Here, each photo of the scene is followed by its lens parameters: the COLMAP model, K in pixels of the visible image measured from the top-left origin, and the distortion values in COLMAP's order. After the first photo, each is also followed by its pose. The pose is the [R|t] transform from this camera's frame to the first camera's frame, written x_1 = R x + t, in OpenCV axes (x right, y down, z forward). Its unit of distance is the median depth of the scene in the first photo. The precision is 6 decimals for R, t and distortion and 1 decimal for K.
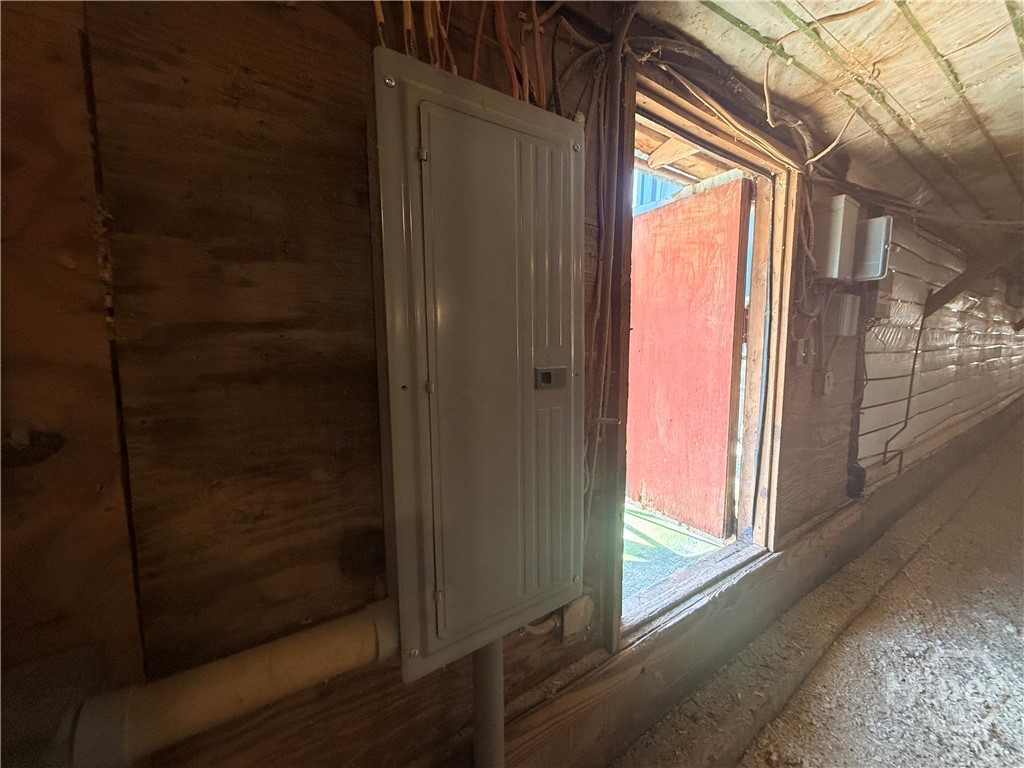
lens RADIAL K [[414.2, 0, 512.4], [0, 414.2, 387.4], [0, 0, 1]] dist [0.002138, 0.000140]
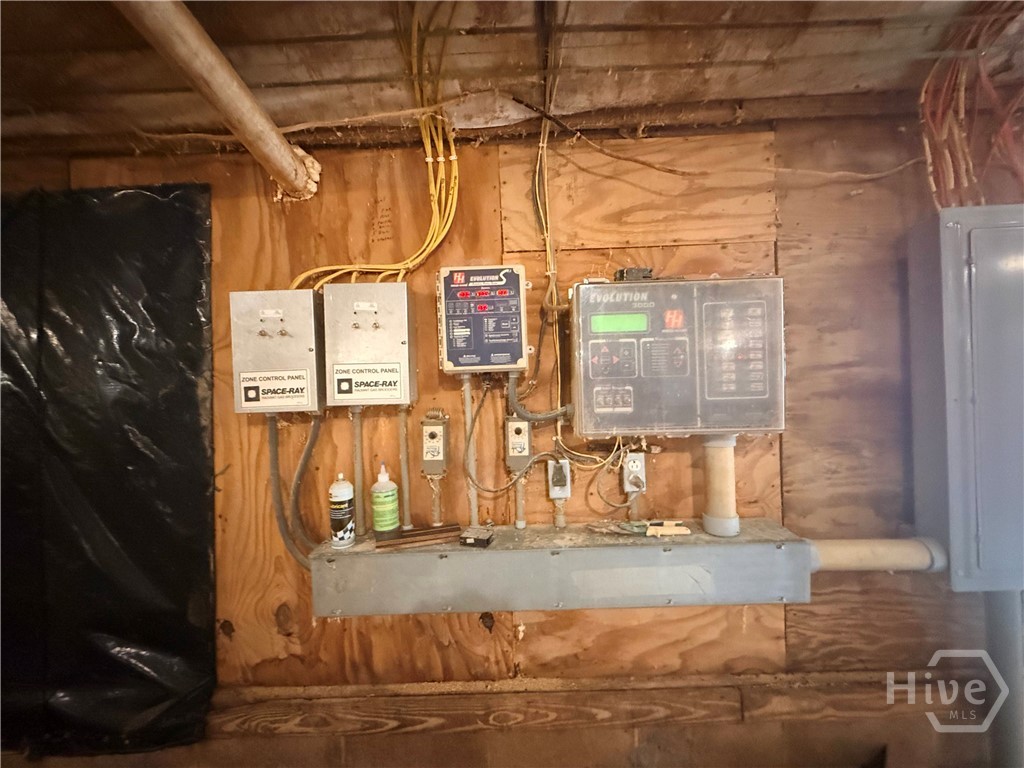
lens RADIAL K [[414.2, 0, 512.5], [0, 414.2, 379.9], [0, 0, 1]] dist [0.002138, 0.000140]
pose [[0.822887, -0.002793, -0.568199, -0.751652], [-0.040120, 0.997206, -0.063005, 0.086805], [0.566787, 0.074642, 0.820476, -1.320305]]
